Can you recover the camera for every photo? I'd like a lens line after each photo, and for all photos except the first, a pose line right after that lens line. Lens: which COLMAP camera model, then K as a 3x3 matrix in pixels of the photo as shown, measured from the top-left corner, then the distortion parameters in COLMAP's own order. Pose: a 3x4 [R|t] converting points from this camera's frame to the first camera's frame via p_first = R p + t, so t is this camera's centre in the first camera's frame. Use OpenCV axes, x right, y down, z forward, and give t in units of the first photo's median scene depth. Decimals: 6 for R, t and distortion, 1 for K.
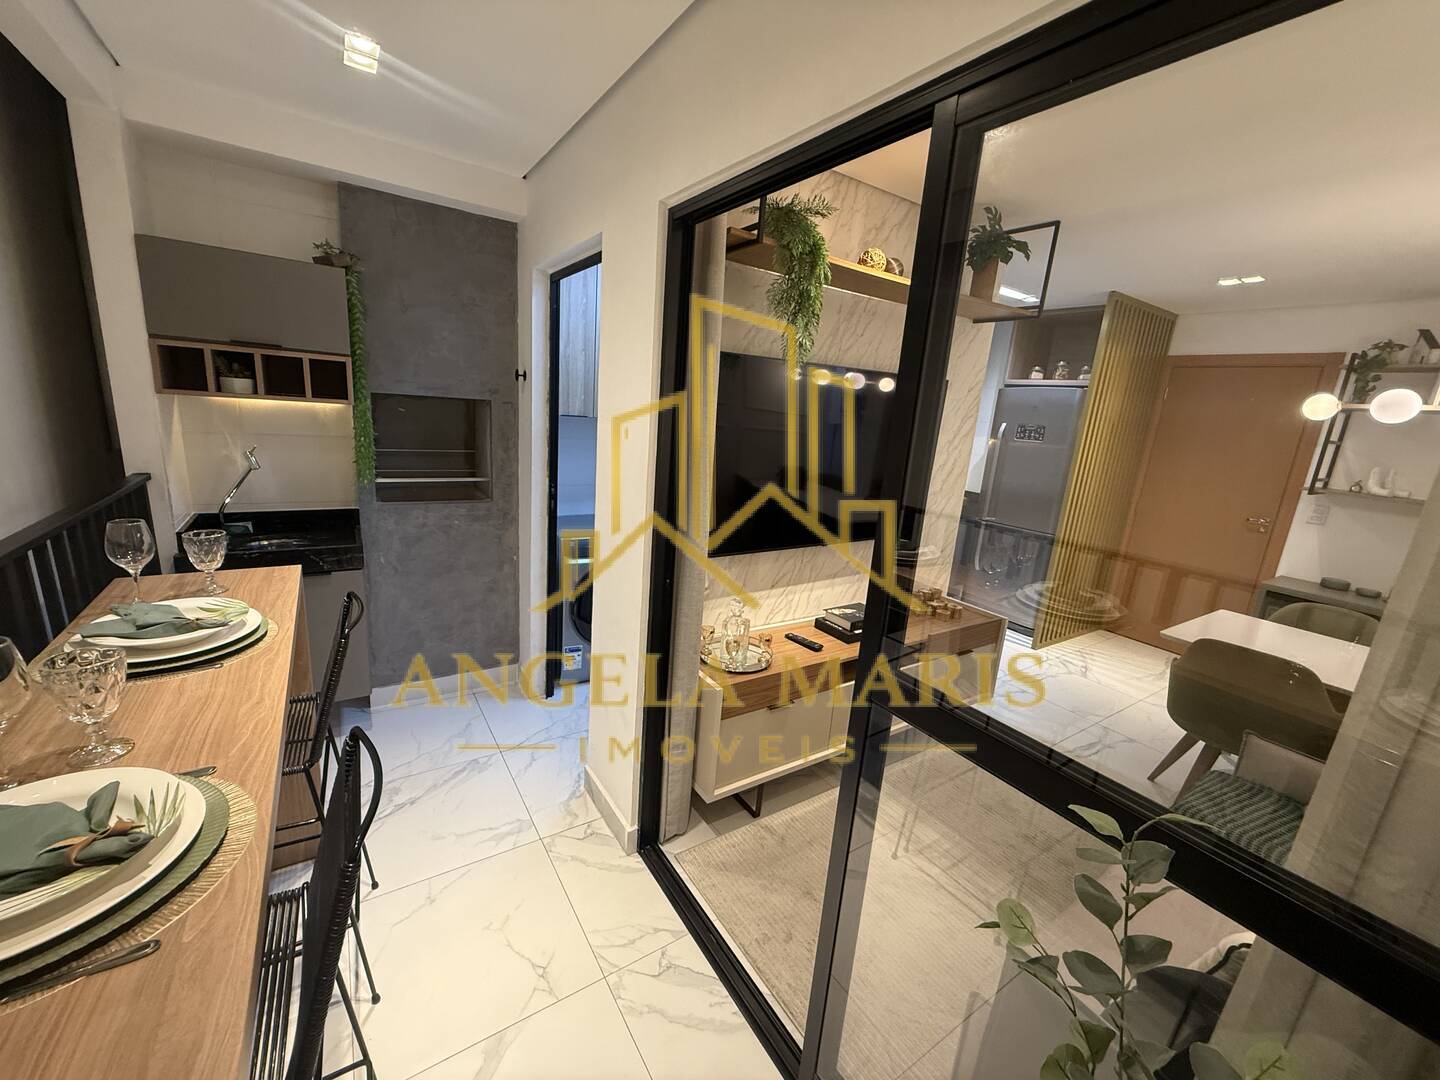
lens RADIAL K [[572.0, 0, 719.1], [0, 572.0, 540.6], [0, 0, 1]] dist [0.001217, -0.000694]
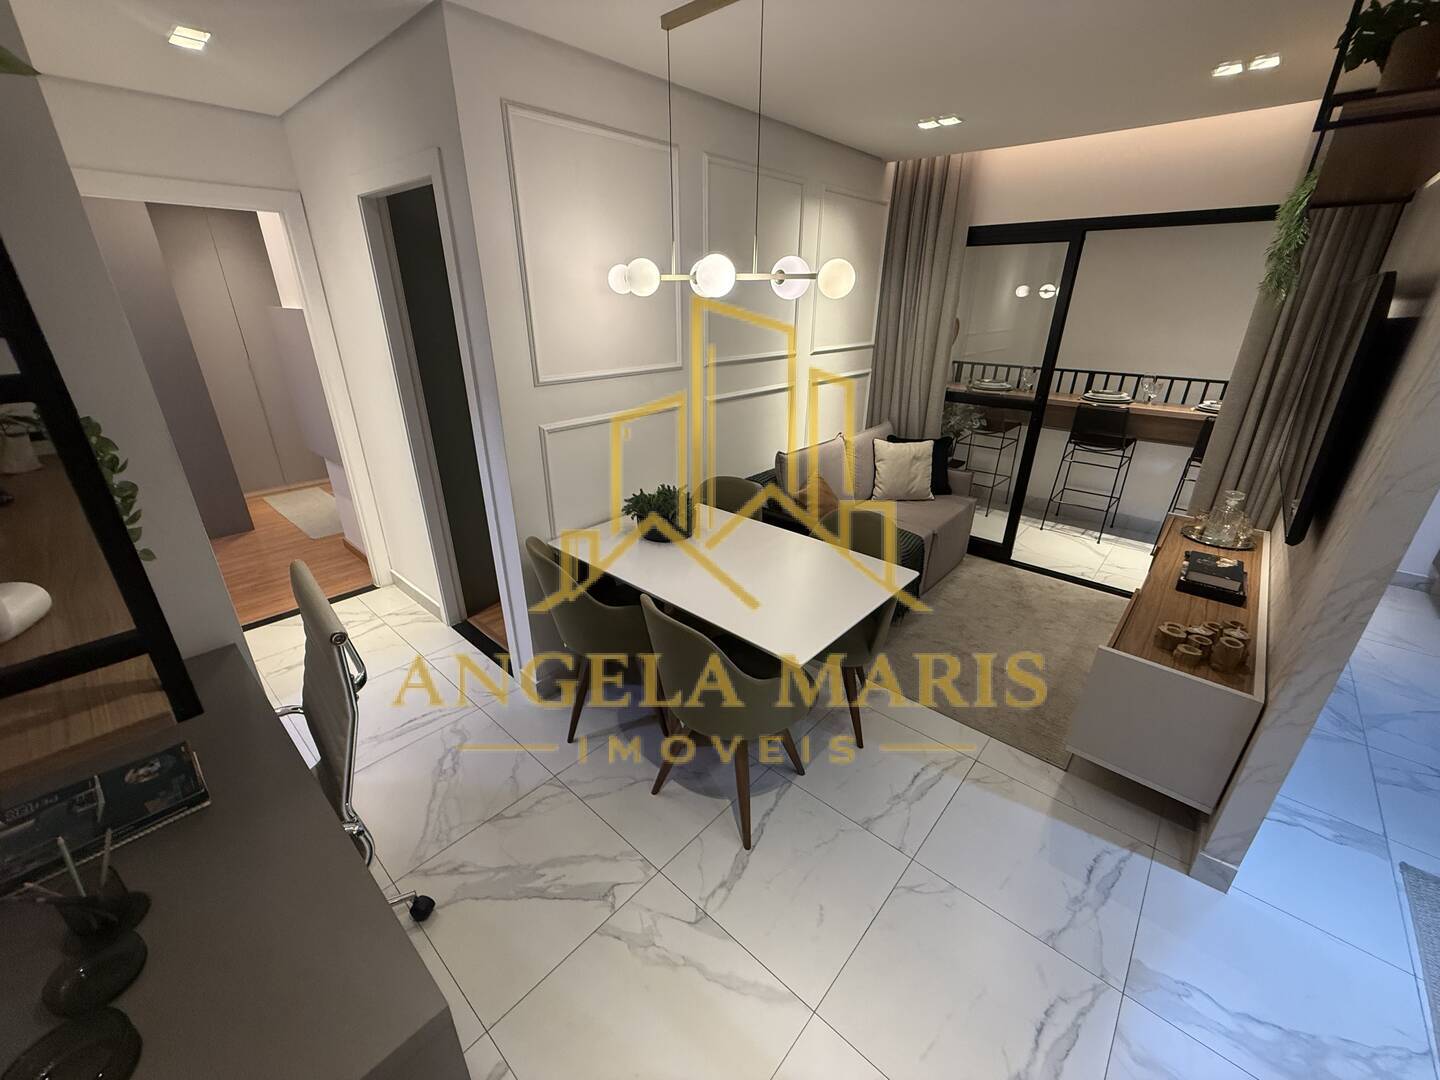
lens RADIAL K [[572.0, 0, 716.4], [0, 572.0, 538.9], [0, 0, 1]] dist [0.001217, -0.000694]
pose [[-0.964211, 0.022867, -0.264148, 1.268842], [-0.135577, 0.813647, 0.565330, -0.320262], [0.227851, 0.580910, -0.781427, 1.551999]]
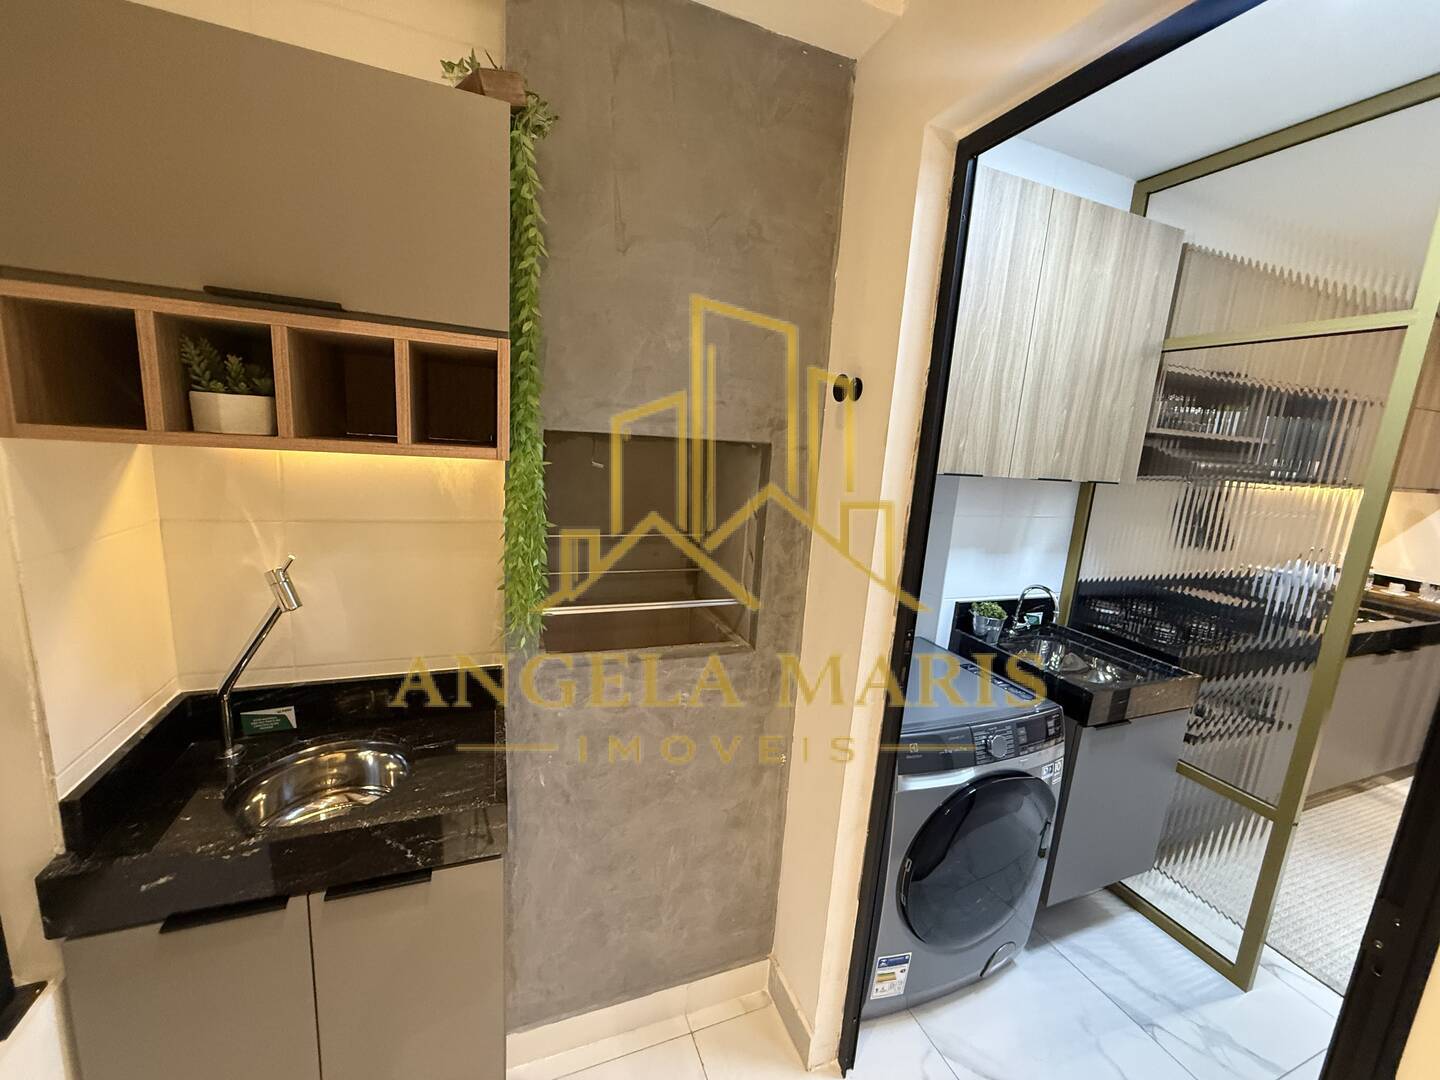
lens RADIAL K [[572.0, 0, 719.4], [0, 572.0, 539.8], [0, 0, 1]] dist [0.001217, -0.000694]
pose [[0.979025, 0.027393, -0.201892, -0.377938], [-0.040213, 0.997408, -0.059673, -0.150233], [0.199734, 0.066540, 0.977588, 0.589399]]
